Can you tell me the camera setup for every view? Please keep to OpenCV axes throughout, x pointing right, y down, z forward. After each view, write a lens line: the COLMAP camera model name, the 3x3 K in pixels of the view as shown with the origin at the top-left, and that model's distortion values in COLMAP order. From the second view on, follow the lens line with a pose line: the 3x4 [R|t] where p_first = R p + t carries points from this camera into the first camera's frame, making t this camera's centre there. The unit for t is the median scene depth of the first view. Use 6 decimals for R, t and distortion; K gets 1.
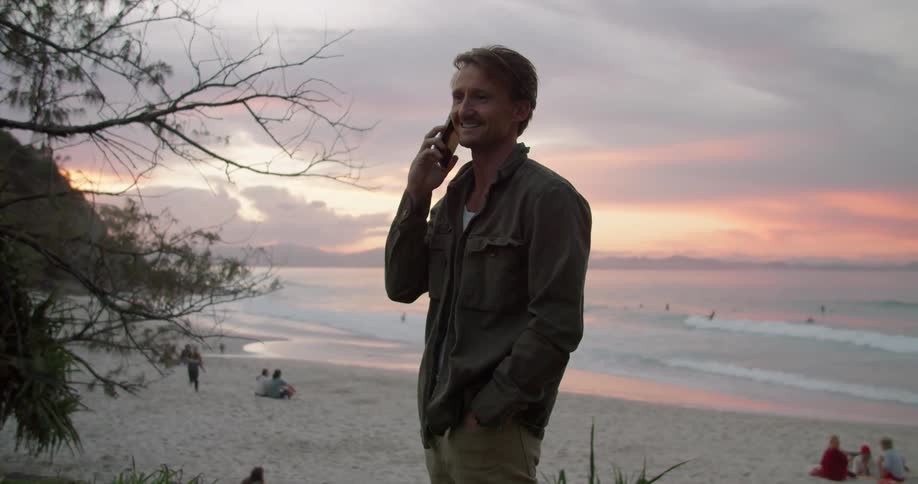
lens RADIAL K [[1020.0, 0, 455.5], [0, 1020.0, 194.6], [0, 0, 1]] dist [-0.000970, 0.015338]
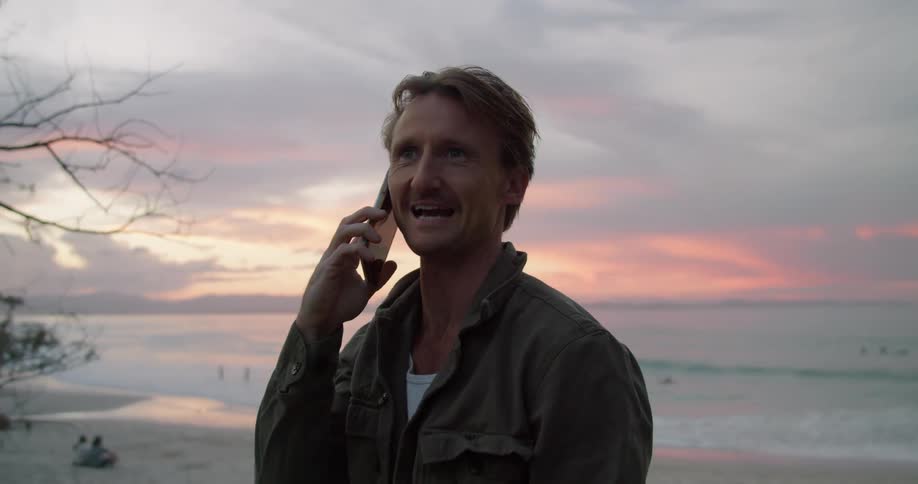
lens RADIAL K [[989.1, 0, 460.0], [0, 989.1, 241.8], [0, 0, 1]] dist [-0.017564, -0.009725]
pose [[0.984620, -0.002781, 0.174686, -0.016495], [0.001695, 0.999978, 0.006364, -0.016912], [-0.174700, -0.005970, 0.984604, 0.147969]]
